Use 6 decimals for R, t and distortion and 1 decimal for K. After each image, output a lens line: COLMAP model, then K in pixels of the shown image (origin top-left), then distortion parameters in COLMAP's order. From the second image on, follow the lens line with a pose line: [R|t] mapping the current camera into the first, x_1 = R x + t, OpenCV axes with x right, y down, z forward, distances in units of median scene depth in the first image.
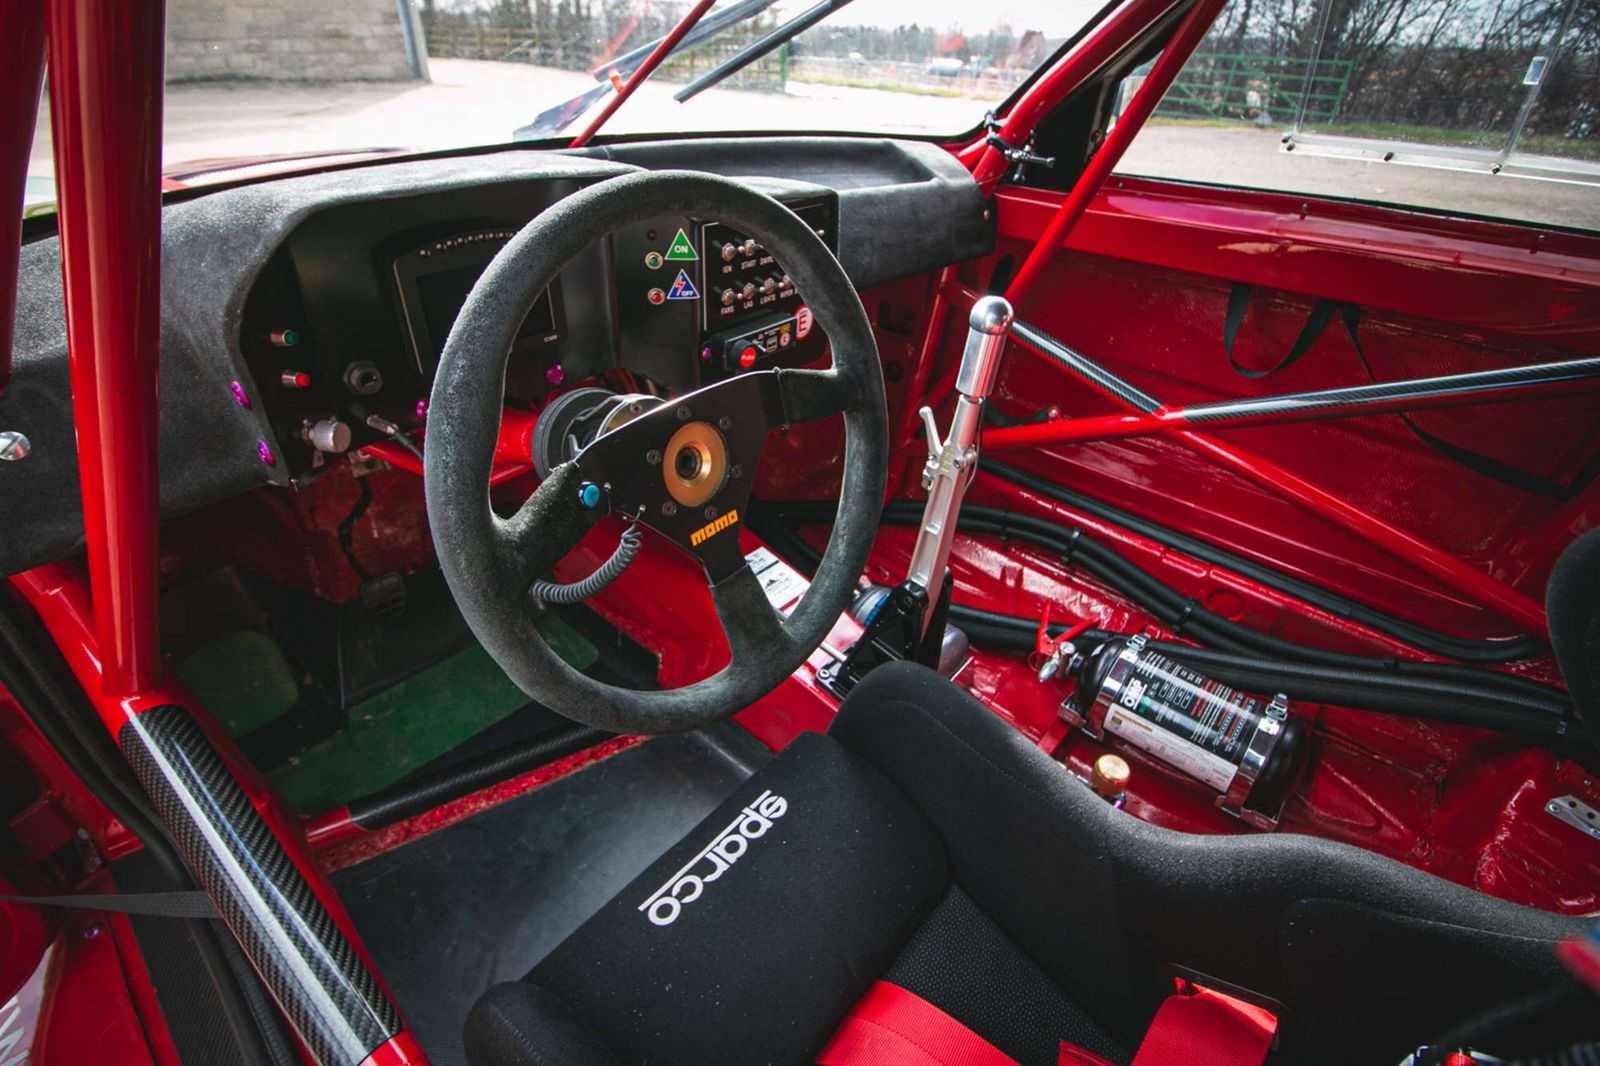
lens RADIAL K [[771.9, 0, 786.3], [0, 771.9, 524.3], [0, 0, 1]] dist [-0.018293, -0.004526]
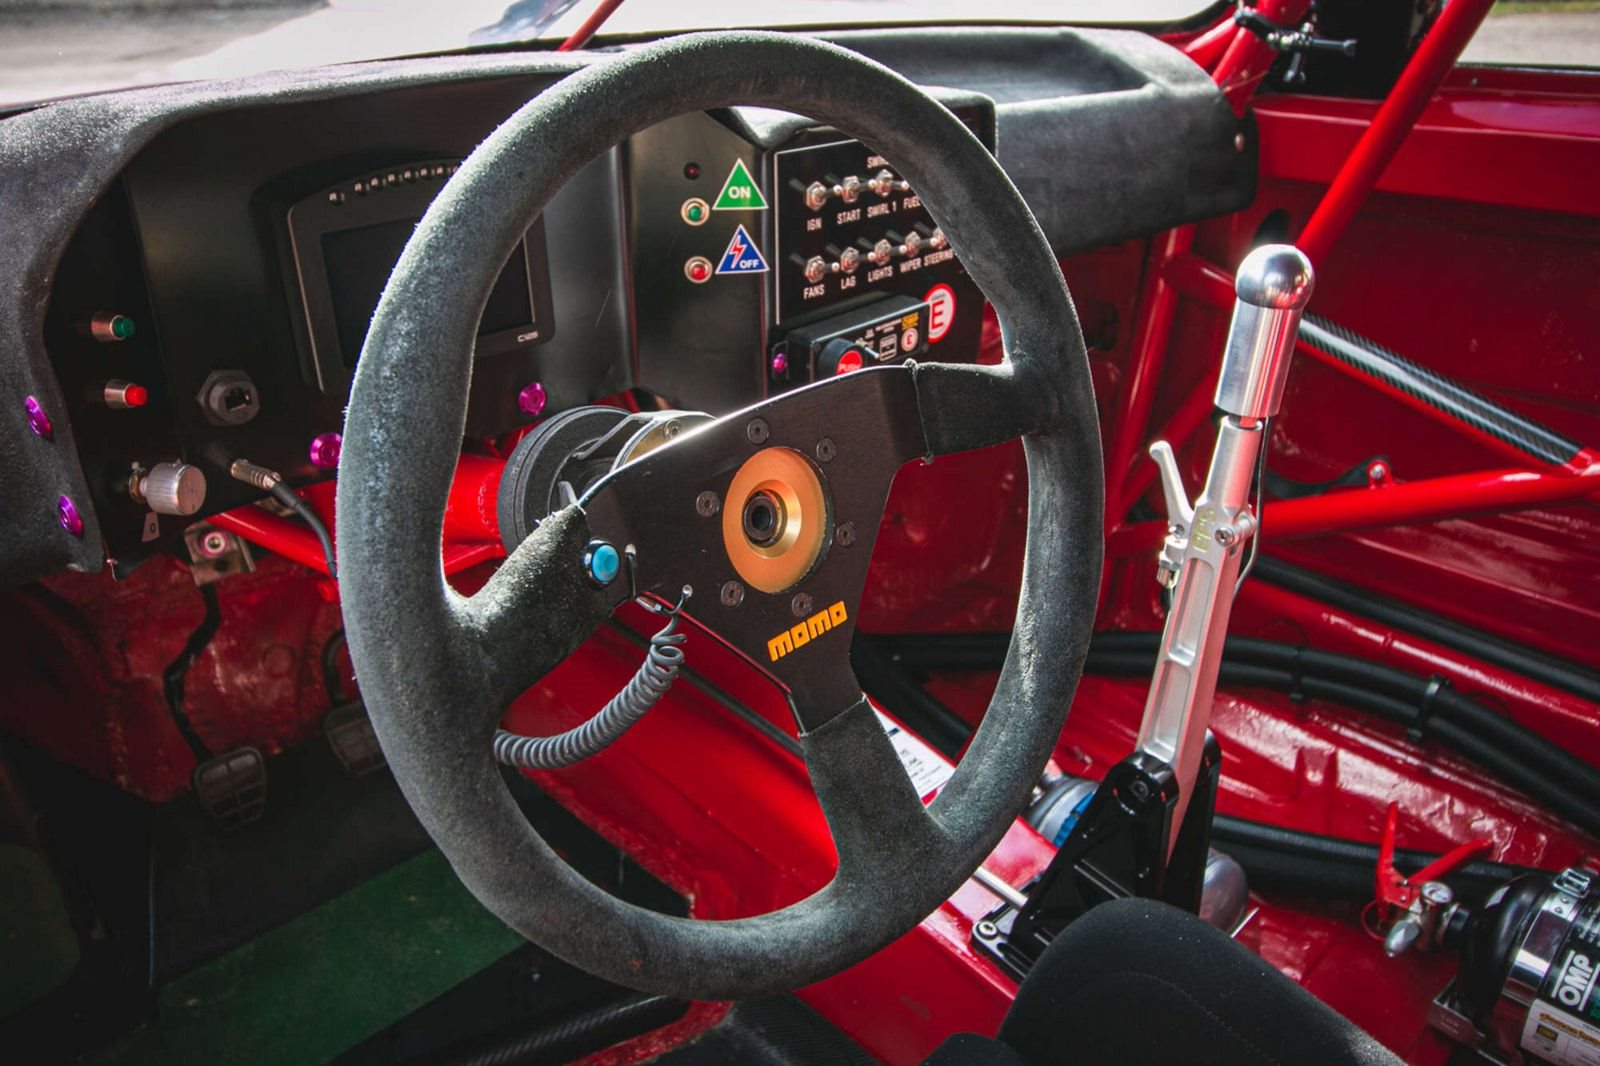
lens RADIAL K [[1312.0, 0, 769.9], [0, 1312.0, 513.8], [0, 0, 1]] dist [0.008565, -0.009970]
pose [[0.995760, -0.014615, -0.090819, -0.016616], [0.001898, 0.990351, -0.138567, 0.028541], [0.091968, 0.137808, 0.986180, 0.010052]]
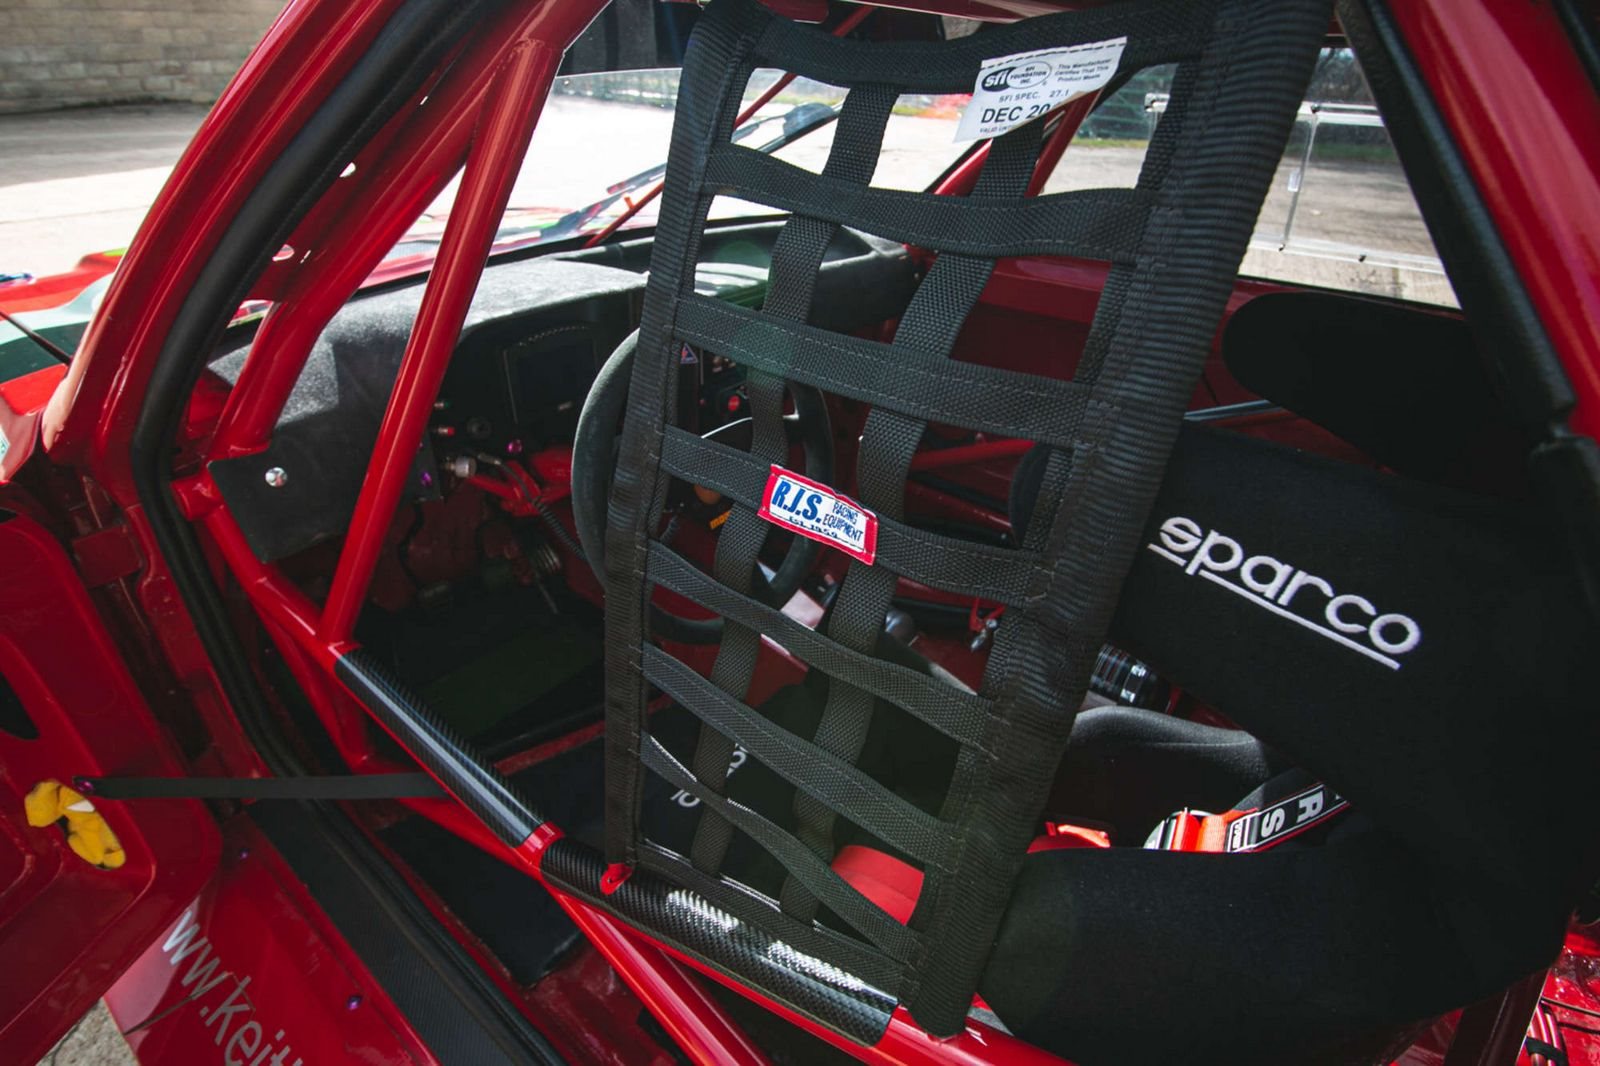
lens RADIAL K [[809.0, 0, 804.1], [0, 809.0, 533.1], [0, 0, 1]] dist [-0.023633, -0.000514]
pose [[0.997439, -0.033771, 0.063053, -0.018638], [0.035540, 0.998999, -0.027156, 0.046111], [-0.062072, 0.029327, 0.997641, -0.352197]]
